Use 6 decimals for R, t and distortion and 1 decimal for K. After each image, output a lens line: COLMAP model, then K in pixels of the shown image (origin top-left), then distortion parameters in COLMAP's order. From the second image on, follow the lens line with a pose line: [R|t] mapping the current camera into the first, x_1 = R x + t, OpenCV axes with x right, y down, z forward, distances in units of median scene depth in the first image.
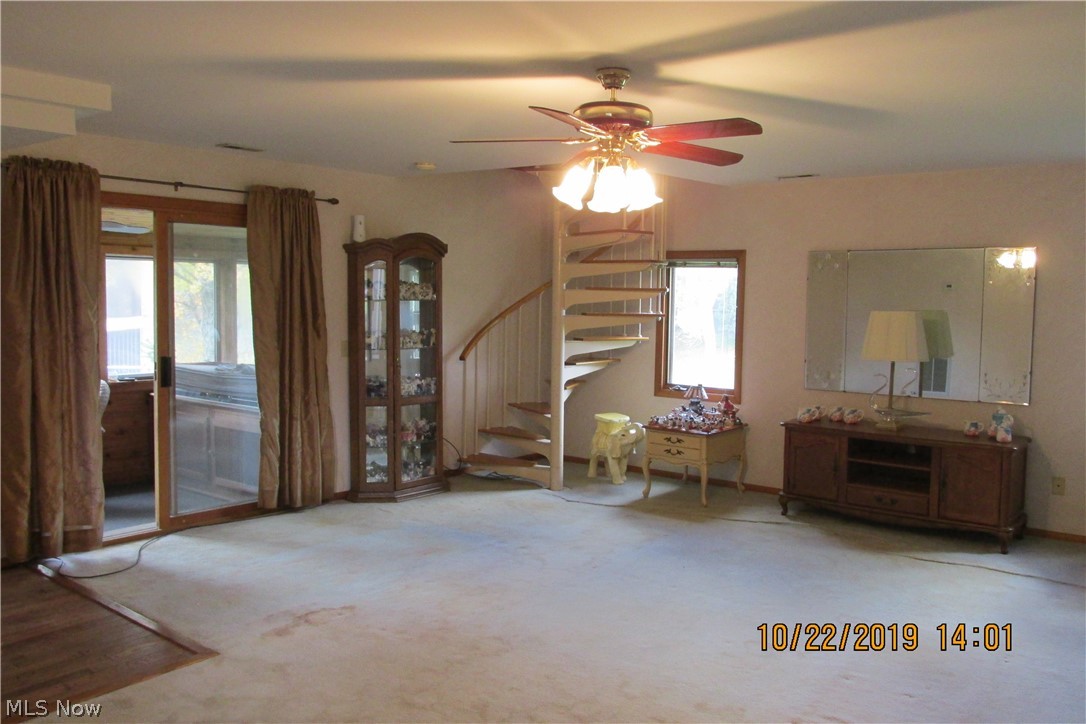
lens RADIAL K [[916.8, 0, 543.0], [0, 916.8, 362.0], [0, 0, 1]] dist [-0.033784, 0.005401]
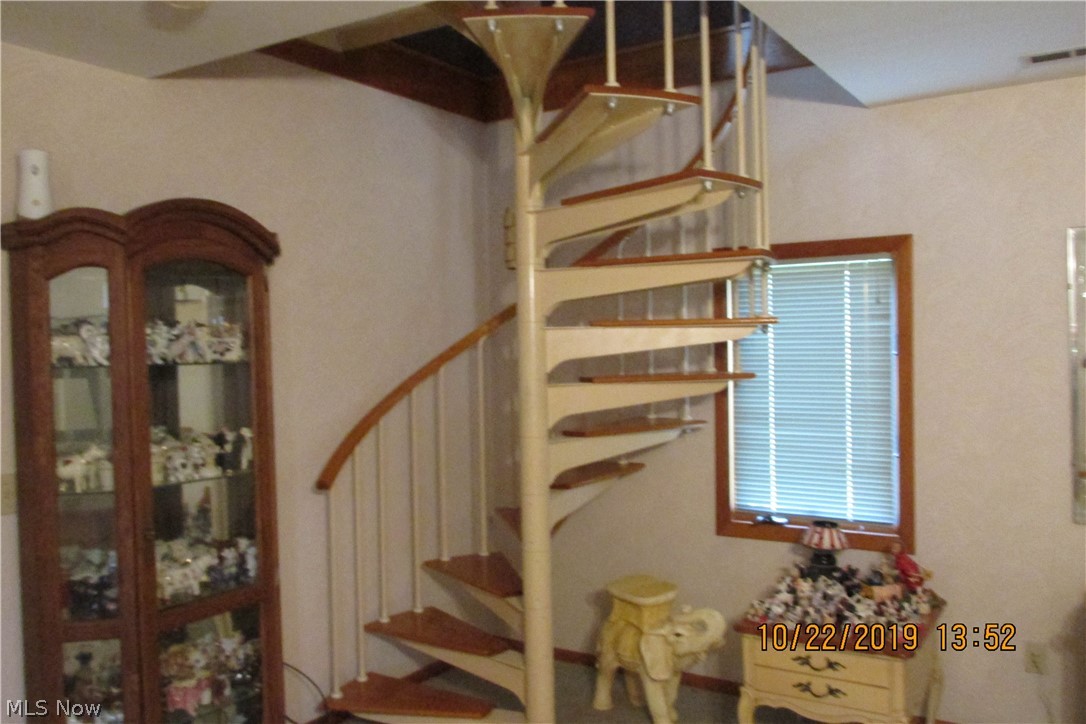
lens RADIAL K [[916.8, 0, 543.0], [0, 916.8, 362.0], [0, 0, 1]] dist [-0.033784, 0.005401]
pose [[0.992470, -0.036096, 0.117048, -0.031904], [0.042276, 0.997816, -0.050755, -0.040184], [-0.114960, 0.055321, 0.991828, 0.564831]]
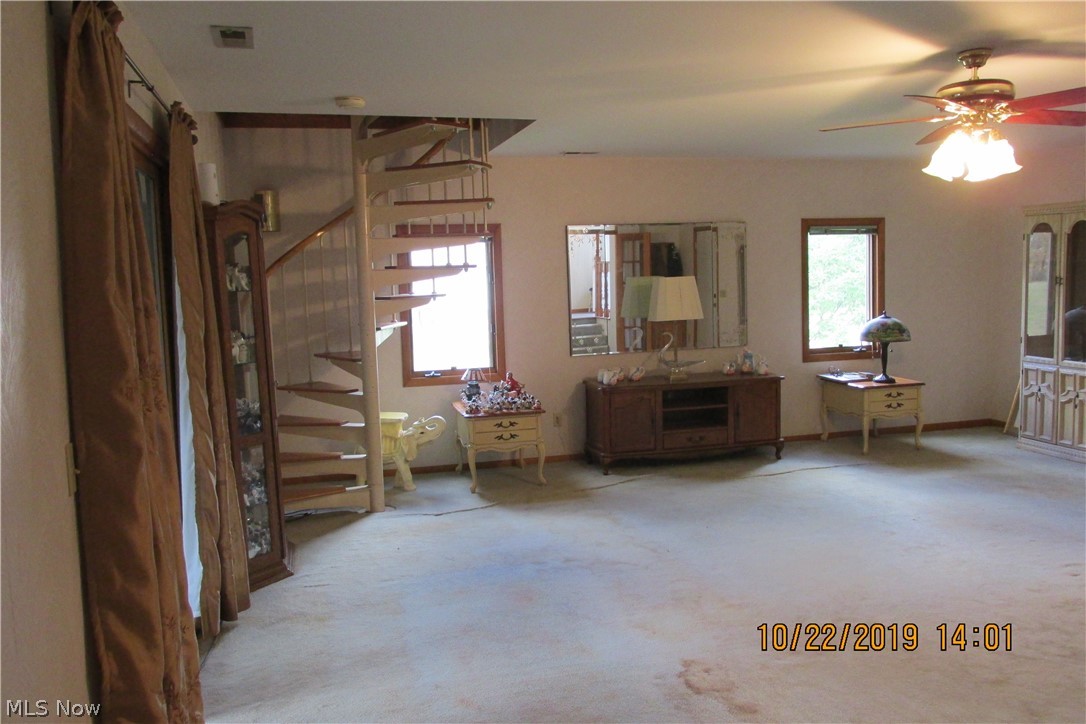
lens RADIAL K [[916.8, 0, 543.0], [0, 916.8, 362.0], [0, 0, 1]] dist [-0.033784, 0.005401]
pose [[0.582049, -0.112099, 0.805390, -0.577690], [0.099780, 0.992813, 0.066076, -0.036815], [-0.807009, 0.041902, 0.589051, 0.399591]]
